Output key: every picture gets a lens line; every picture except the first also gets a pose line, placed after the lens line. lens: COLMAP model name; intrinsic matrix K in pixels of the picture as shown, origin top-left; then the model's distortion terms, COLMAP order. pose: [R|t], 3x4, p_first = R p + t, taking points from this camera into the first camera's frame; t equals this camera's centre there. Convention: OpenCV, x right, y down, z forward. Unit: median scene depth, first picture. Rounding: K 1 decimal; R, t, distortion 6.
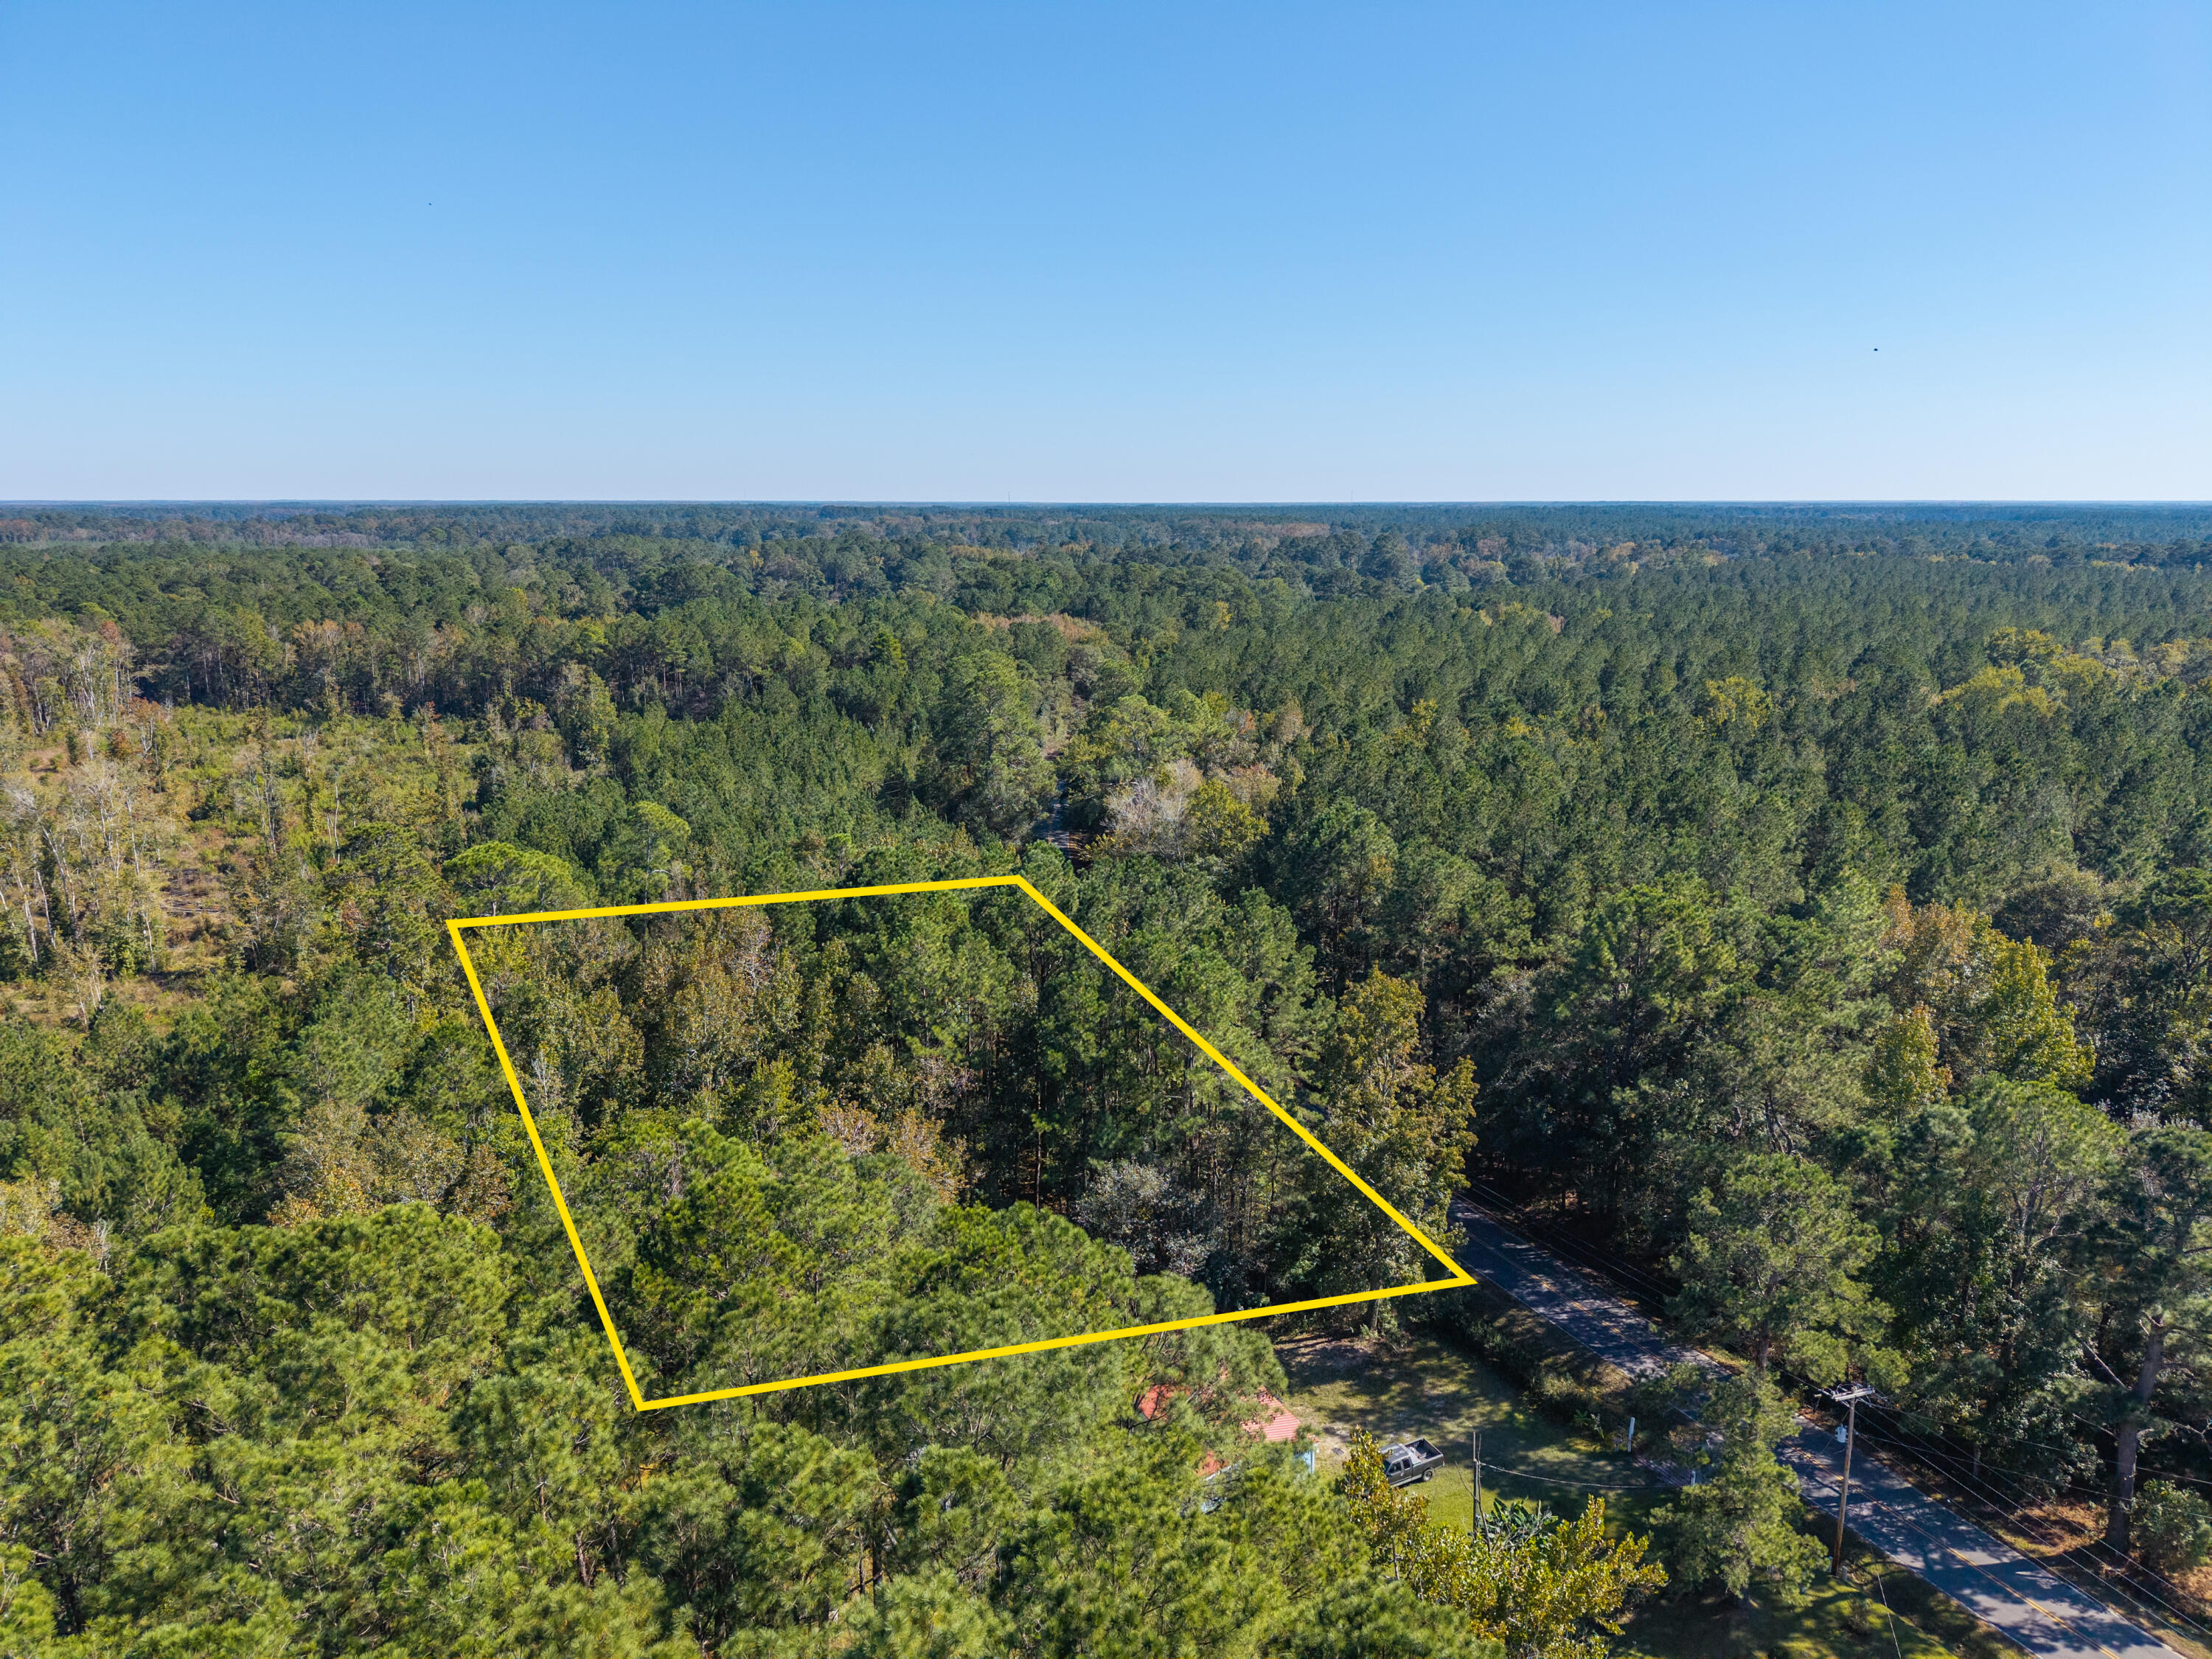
lens RADIAL K [[1435.6, 0, 1110.2], [0, 1435.6, 850.2], [0, 0, 1]] dist [0.043401, -0.041625]
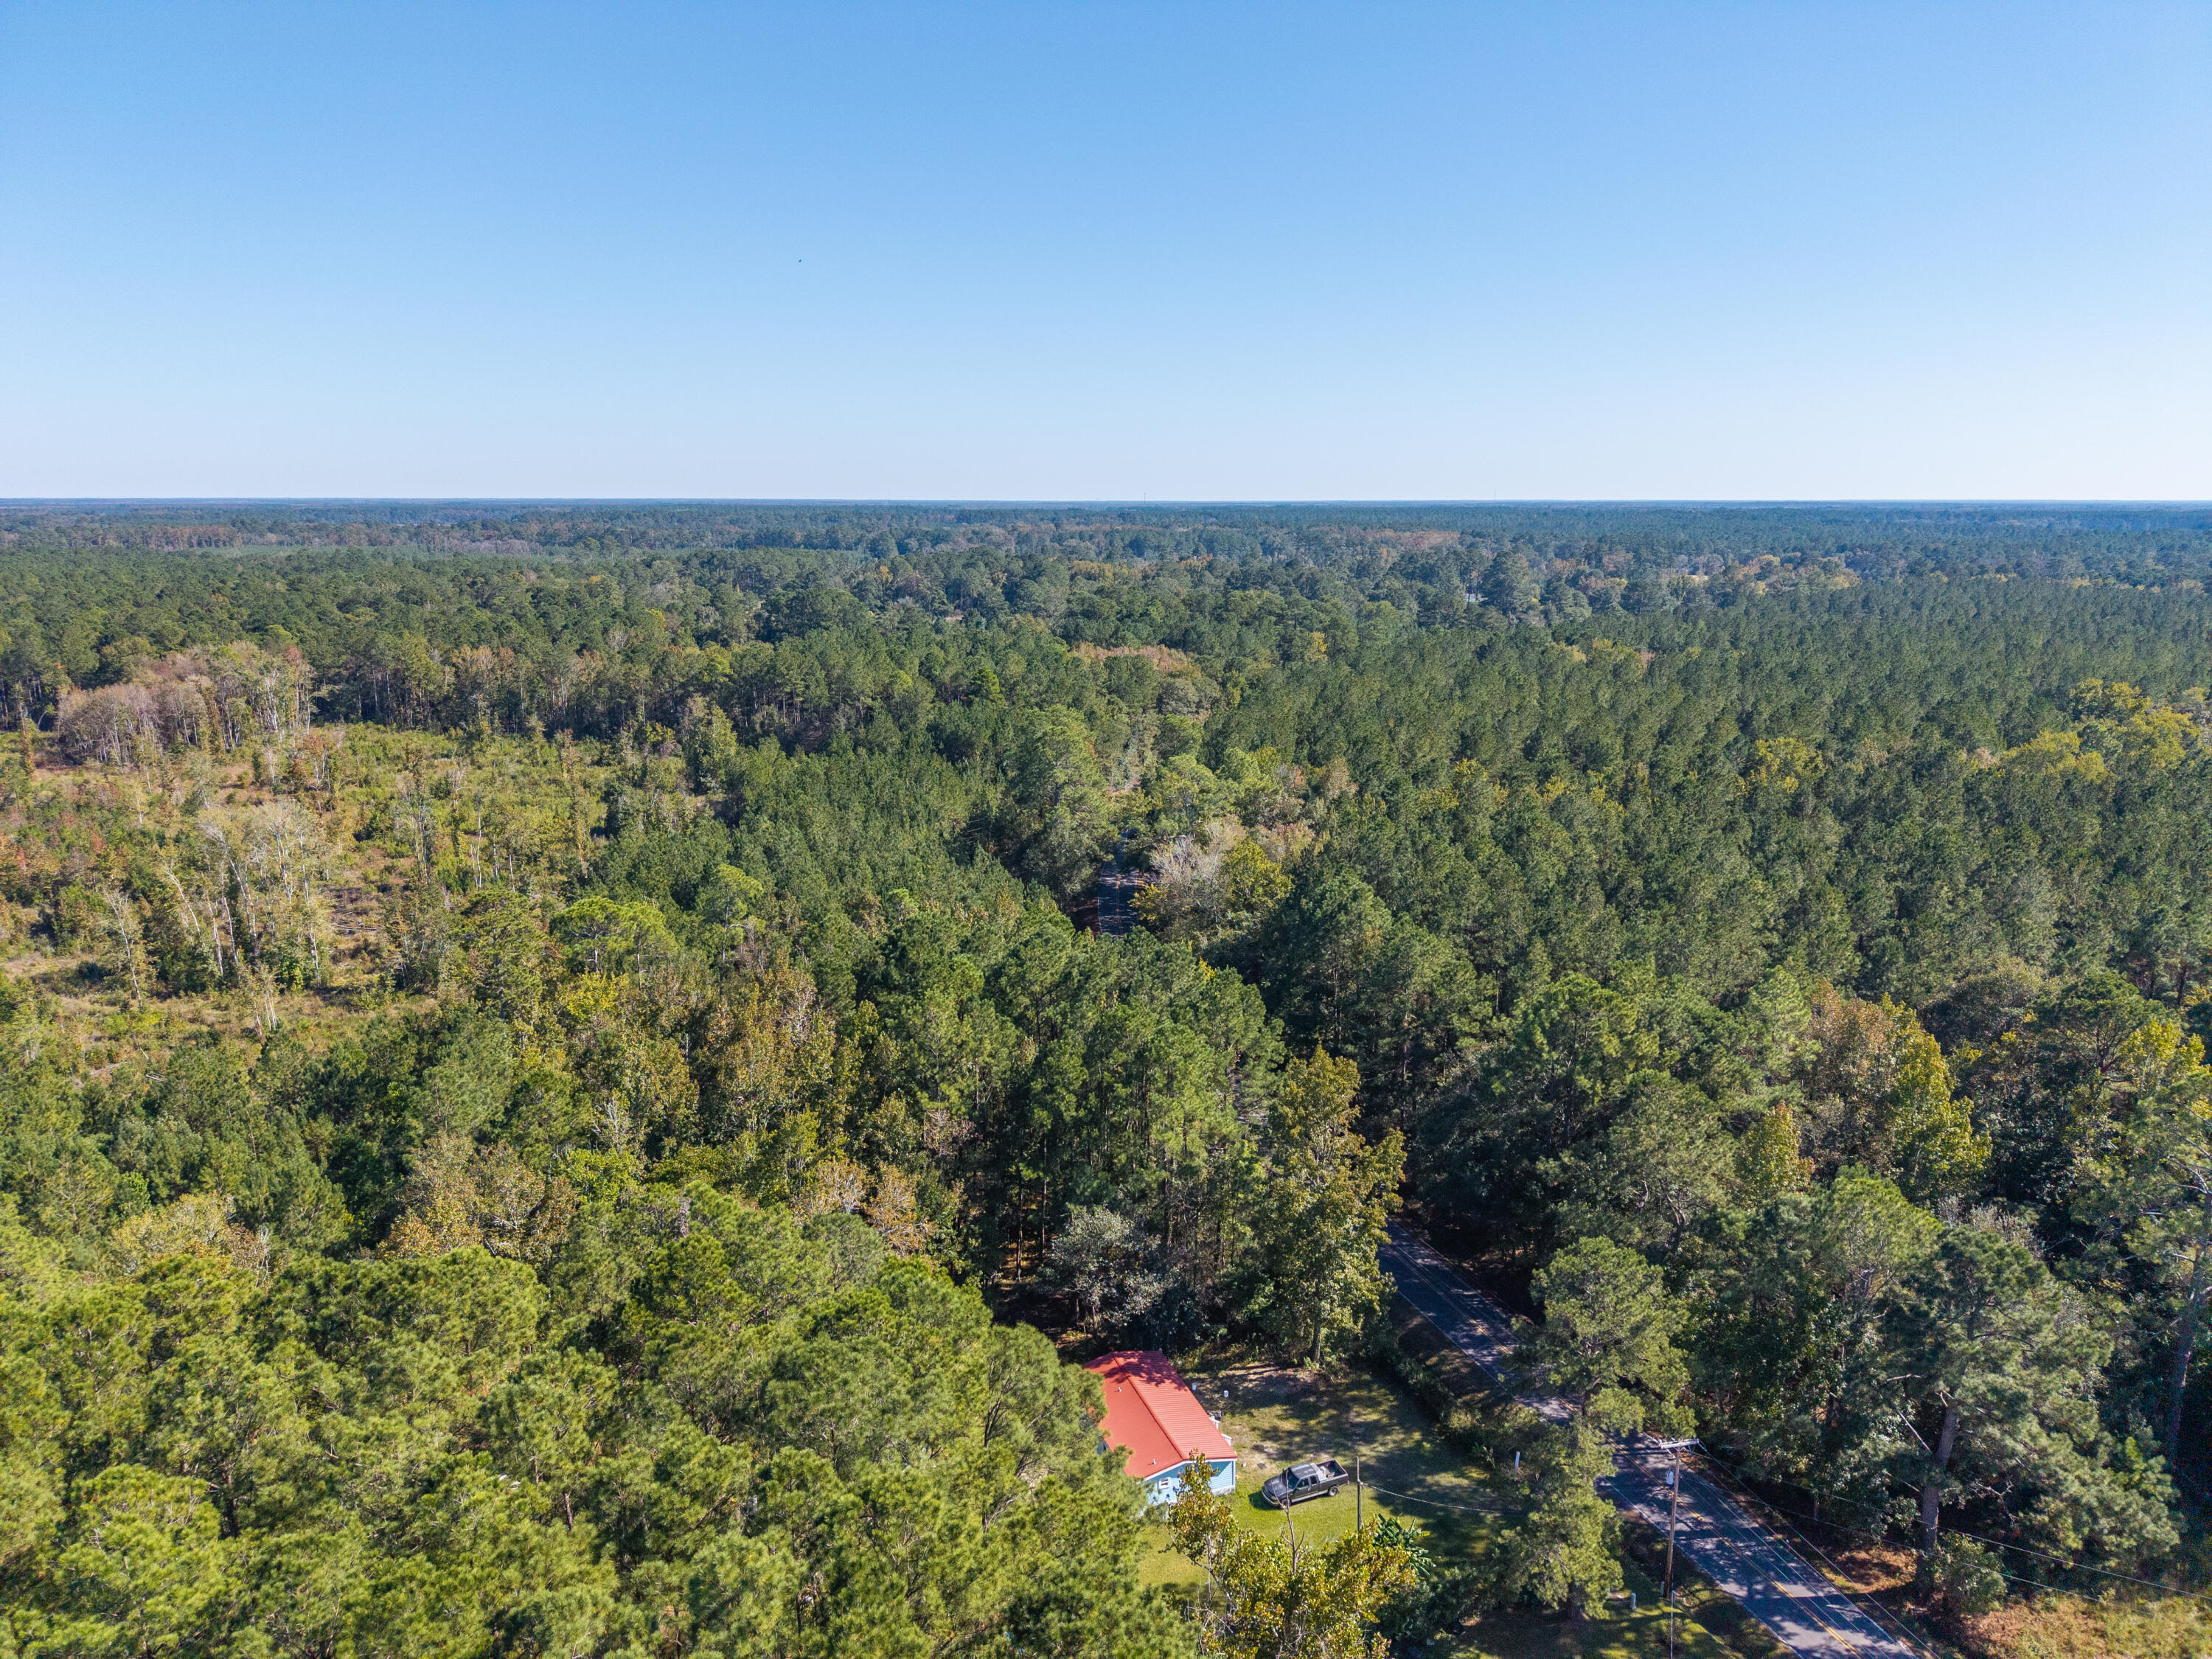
lens RADIAL K [[1425.7, 0, 1111.2], [0, 1425.7, 856.8], [0, 0, 1]] dist [0.059578, -0.072115]
pose [[0.996031, 0.022210, -0.086188, 0.105863], [-0.021923, 0.999751, 0.004272, -0.066620], [0.086262, -0.002366, 0.996270, -0.141340]]
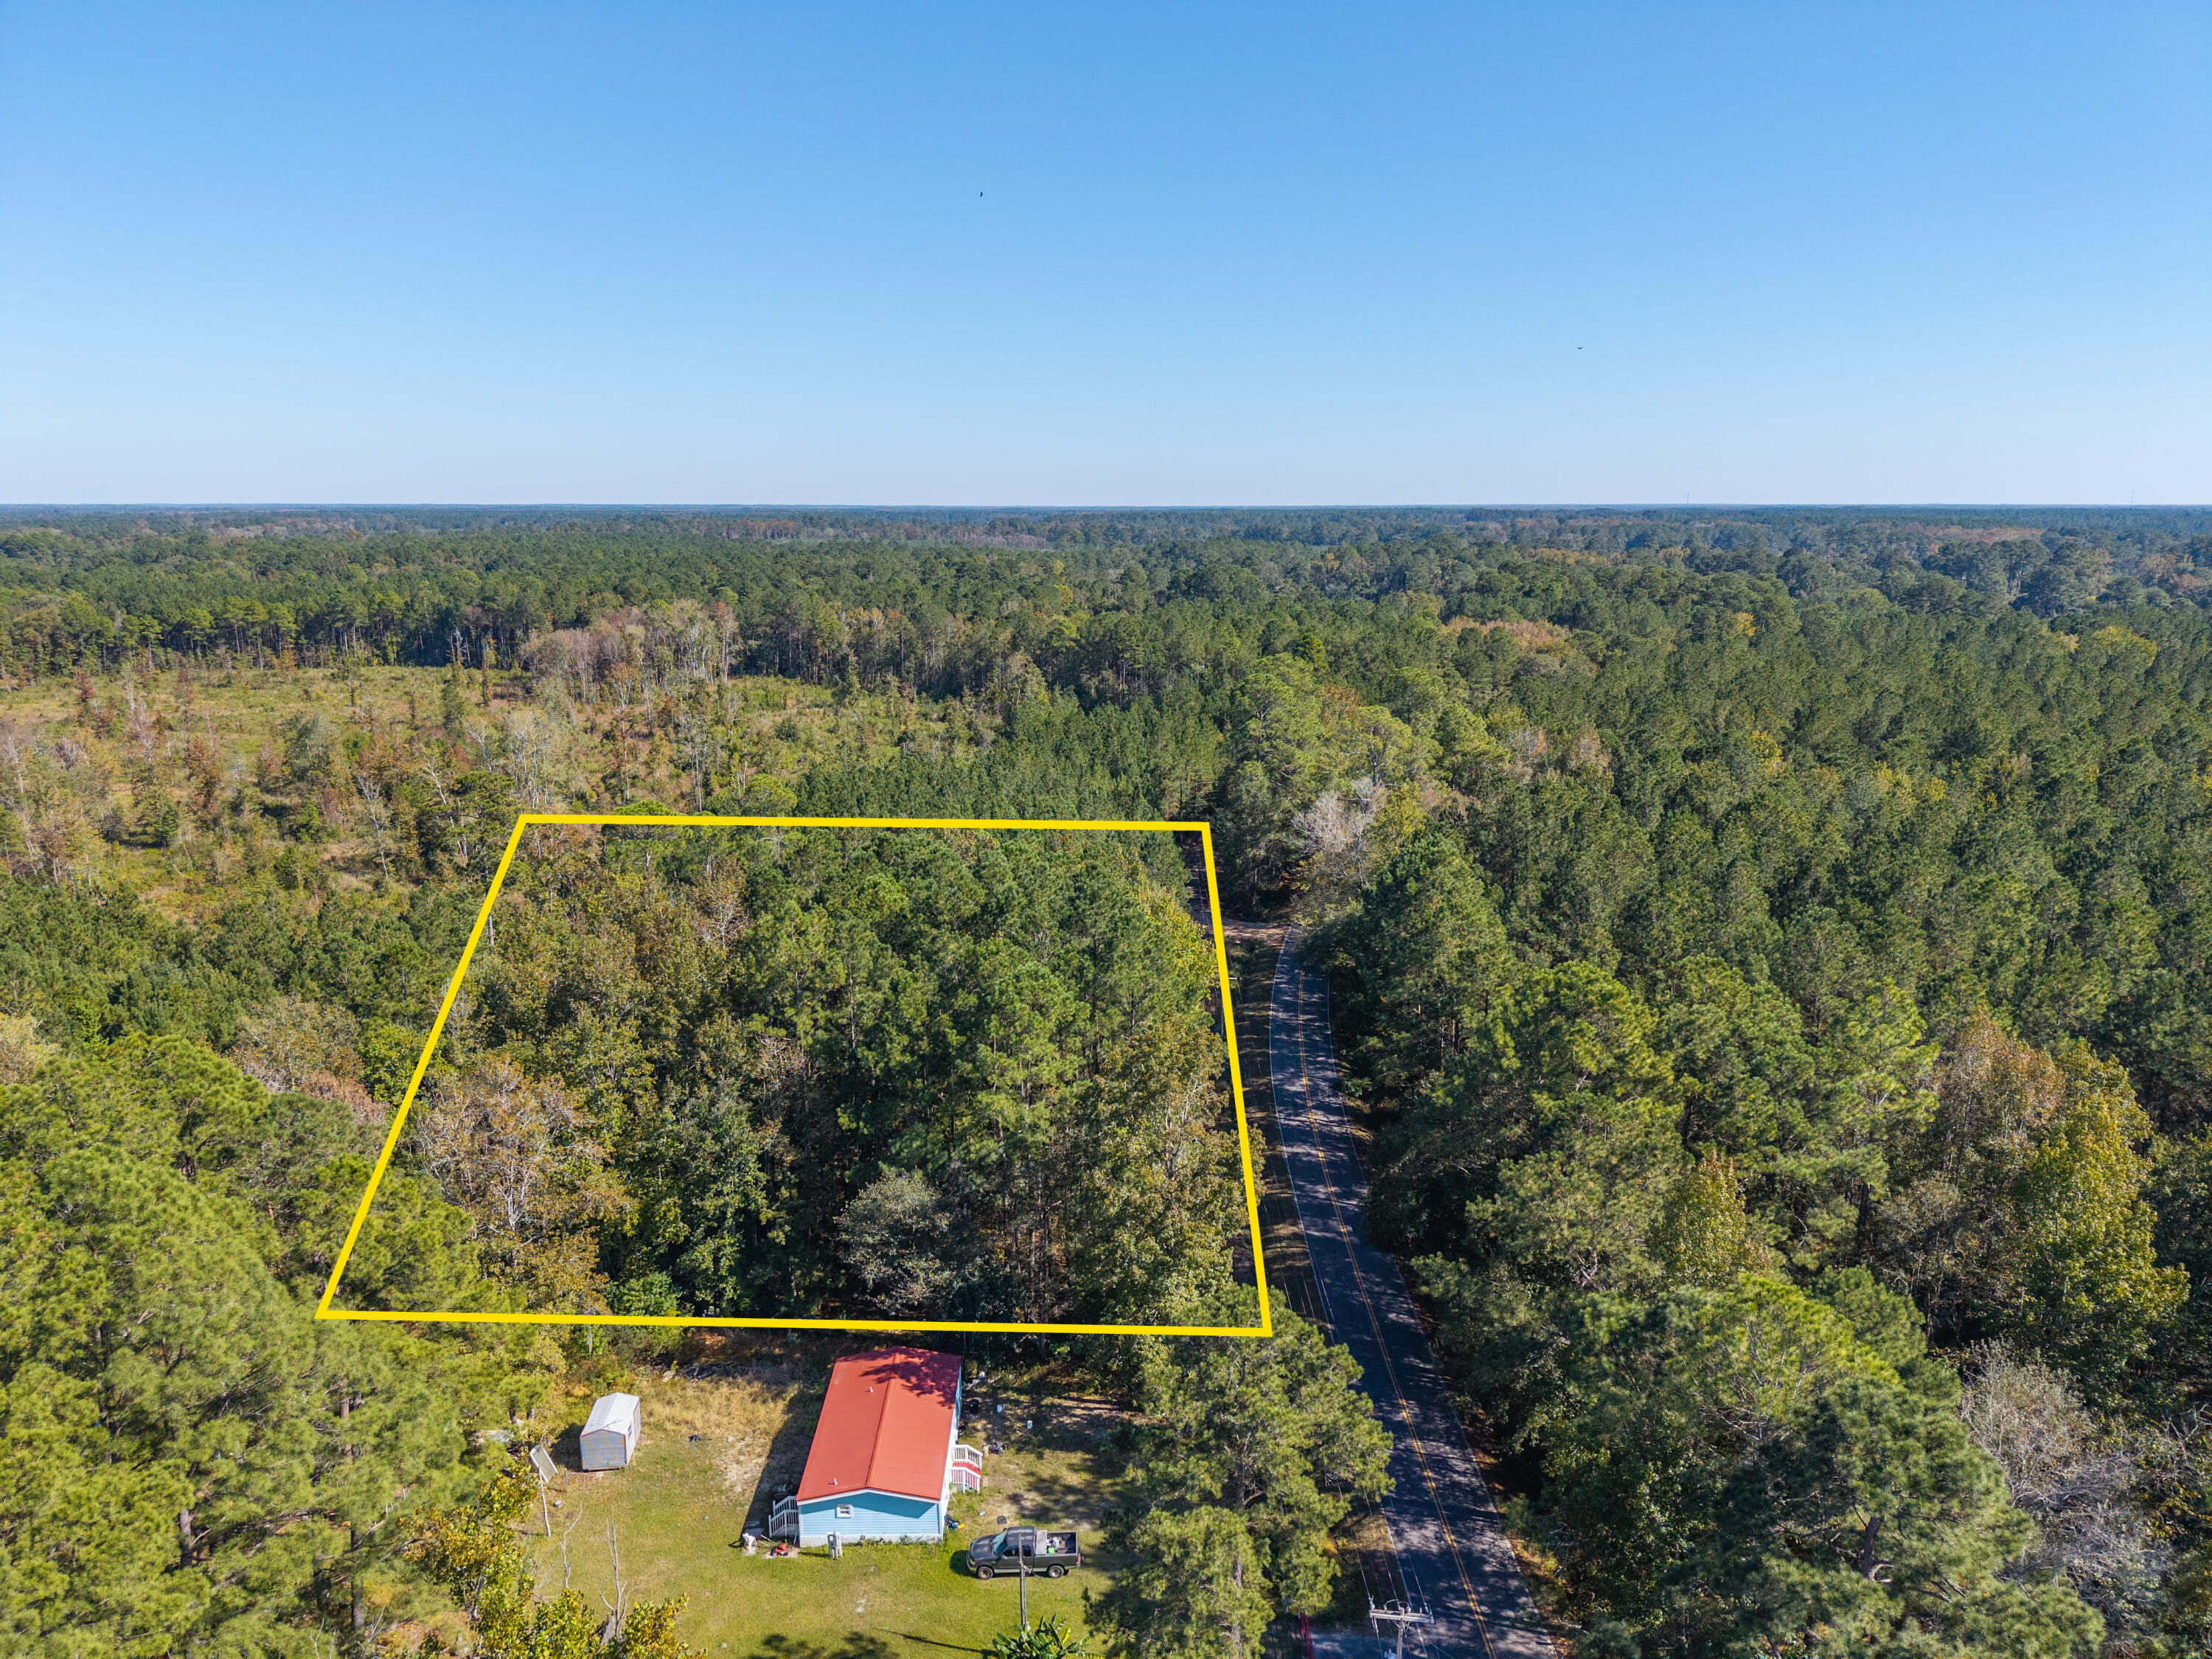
lens RADIAL K [[1435.6, 0, 1110.2], [0, 1435.6, 850.2], [0, 0, 1]] dist [0.043401, -0.041625]
pose [[0.908666, 0.096877, -0.406130, 0.468812], [-0.097836, 0.995031, 0.018456, -0.029373], [0.405900, 0.022964, 0.913629, 0.146011]]
